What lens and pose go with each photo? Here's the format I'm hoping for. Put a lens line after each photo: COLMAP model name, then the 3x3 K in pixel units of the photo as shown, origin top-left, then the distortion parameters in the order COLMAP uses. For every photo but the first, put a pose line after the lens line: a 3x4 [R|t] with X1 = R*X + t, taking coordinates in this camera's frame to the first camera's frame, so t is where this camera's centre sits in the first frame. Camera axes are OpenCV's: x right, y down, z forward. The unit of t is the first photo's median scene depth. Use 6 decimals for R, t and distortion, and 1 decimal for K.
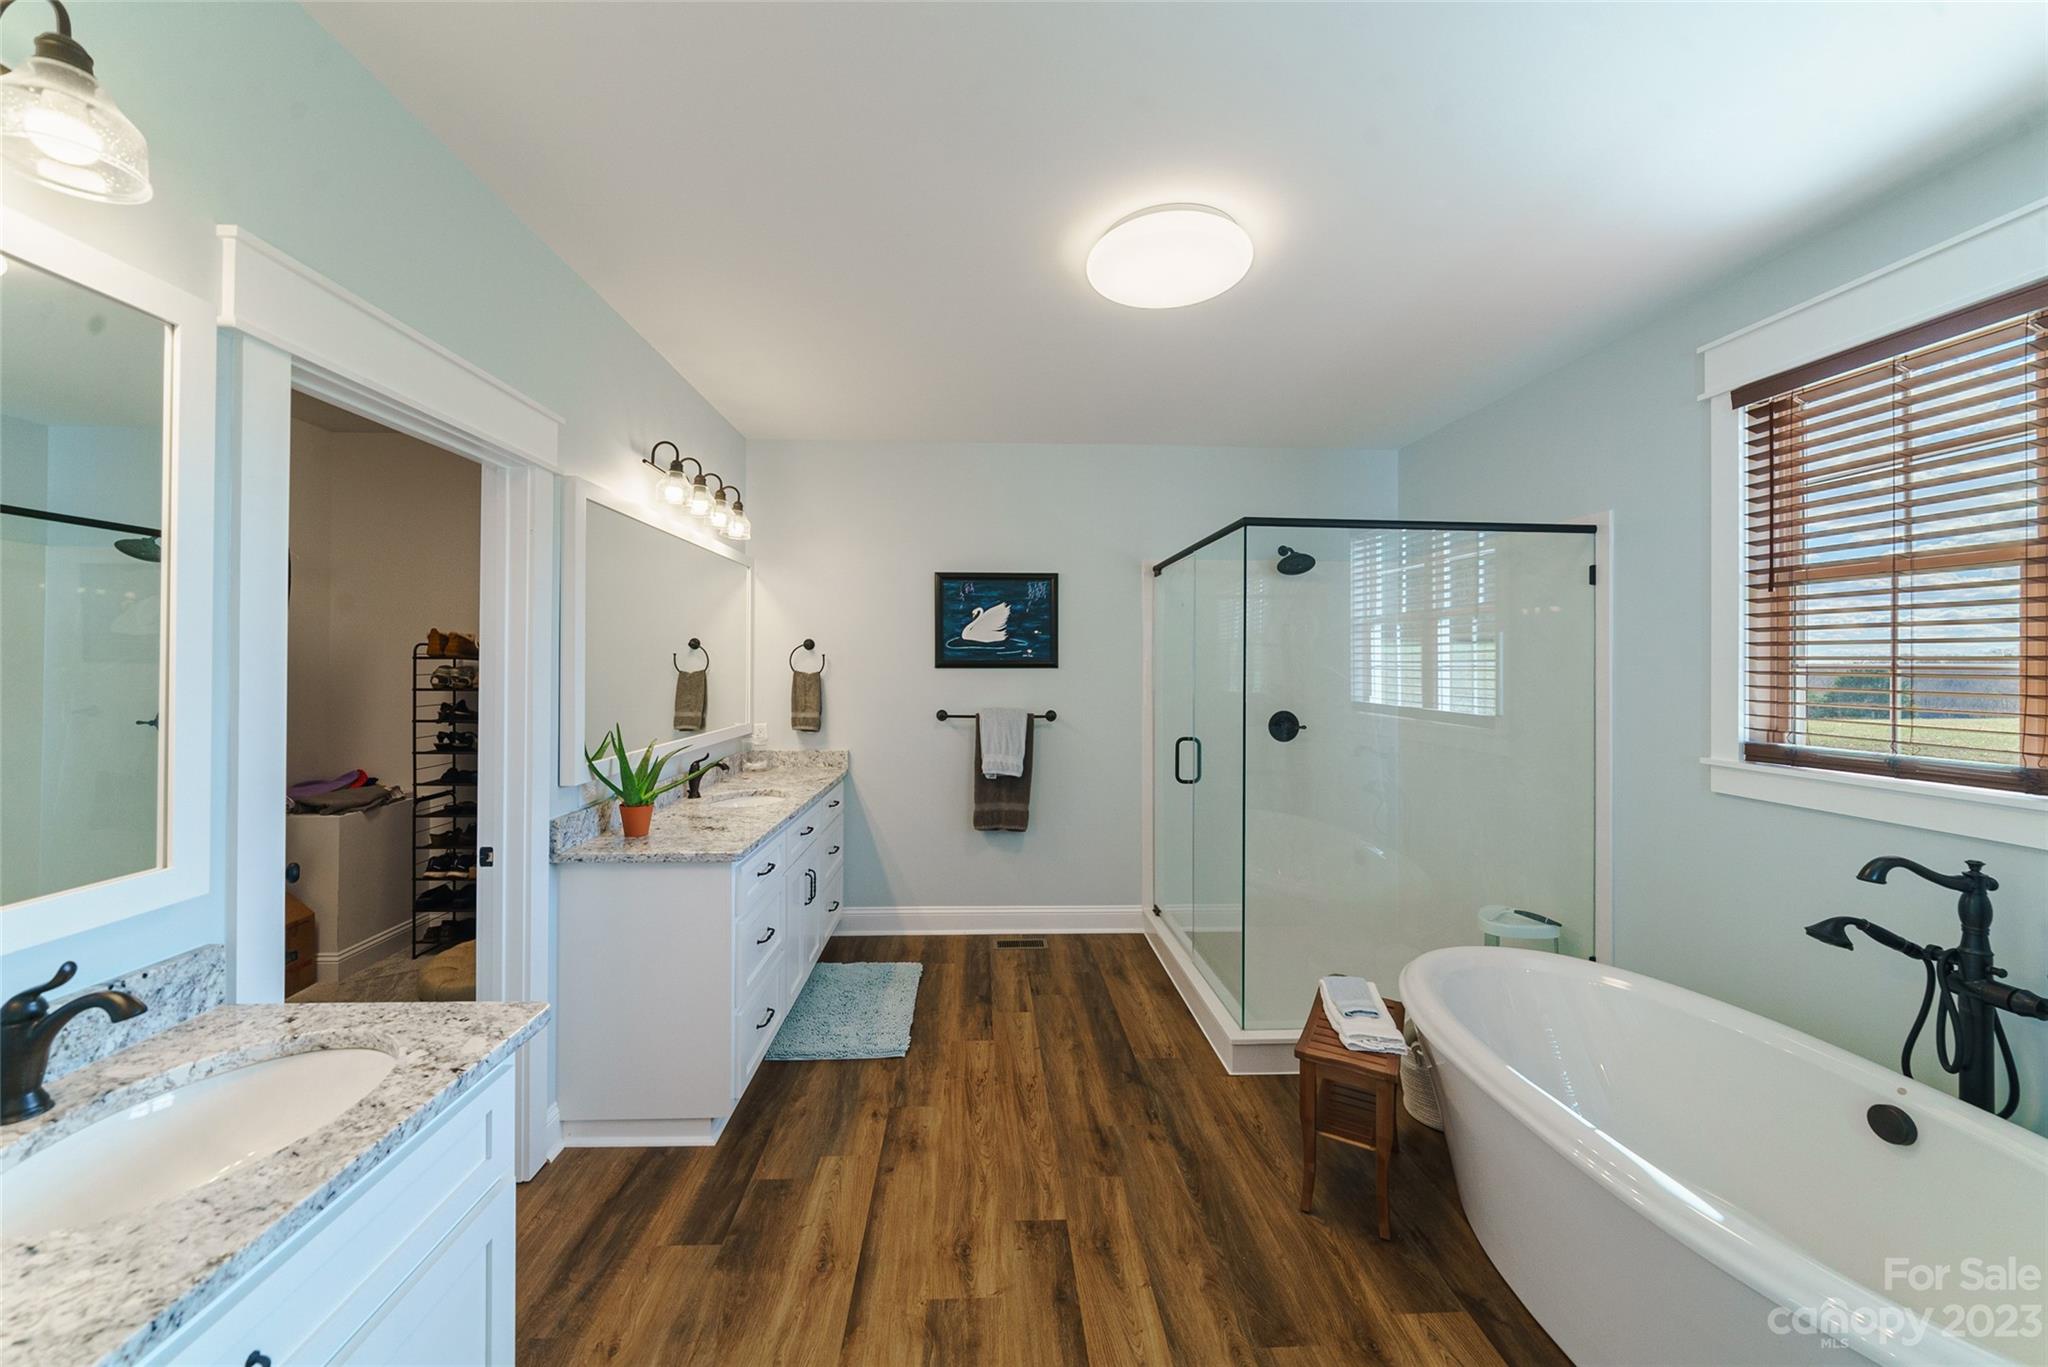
lens RADIAL K [[746.0, 0, 1022.0], [0, 746.0, 656.2], [0, 0, 1]] dist [-0.007158, 0.000972]
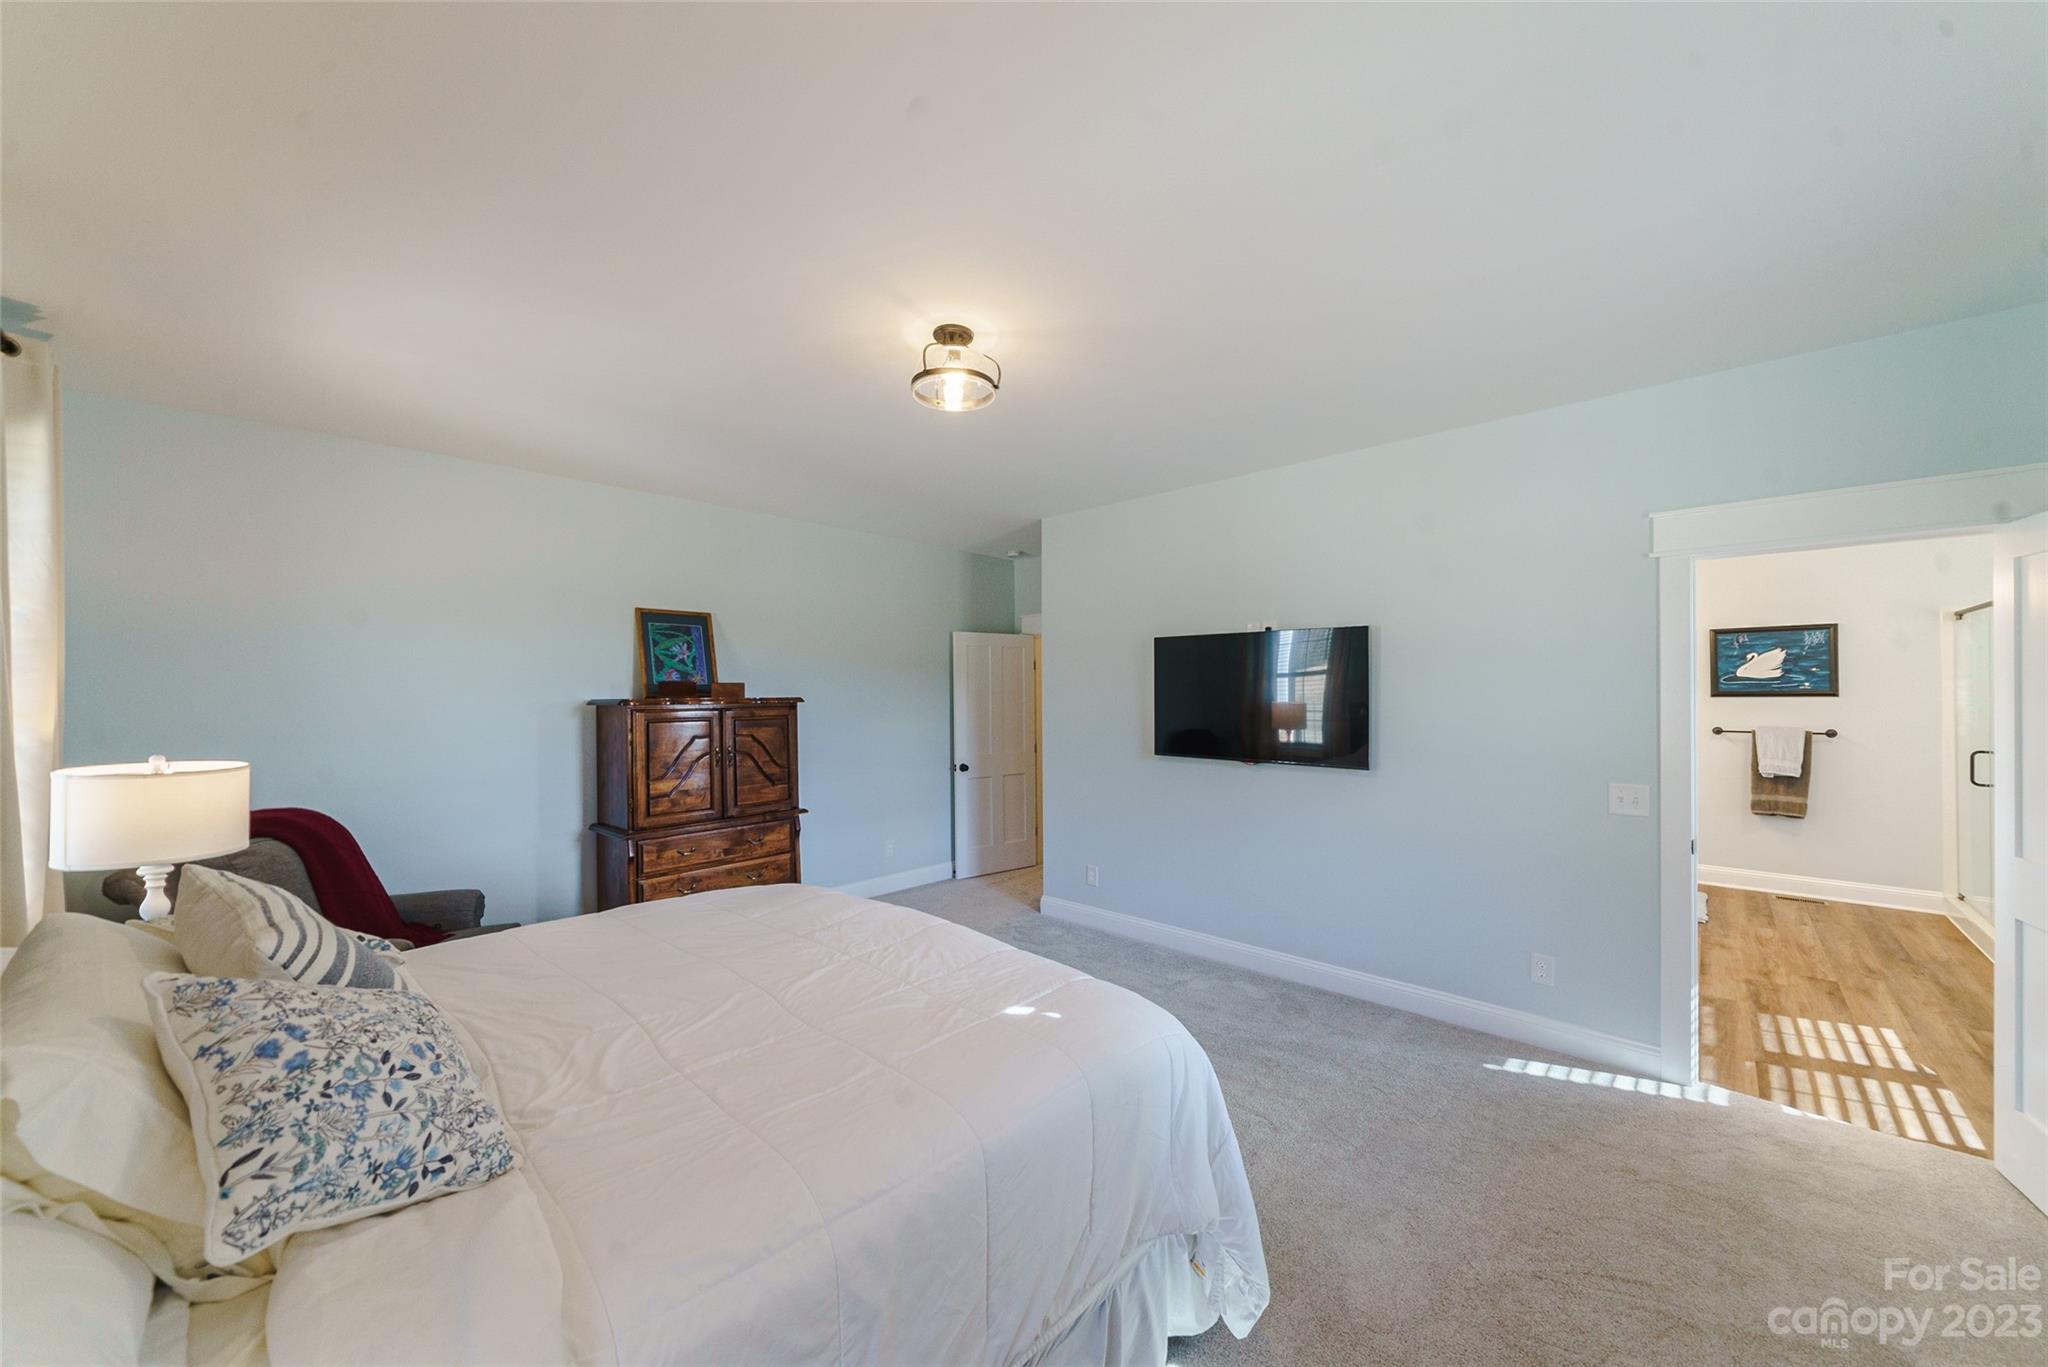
lens RADIAL K [[746.0, 0, 1019.7], [0, 746.0, 687.7], [0, 0, 1]] dist [-0.007158, 0.000972]
pose [[0.692113, -0.010615, -0.721711, -0.011328], [0.017529, 0.999844, 0.002105, -0.039857], [0.721576, -0.014108, 0.692191, -1.322319]]
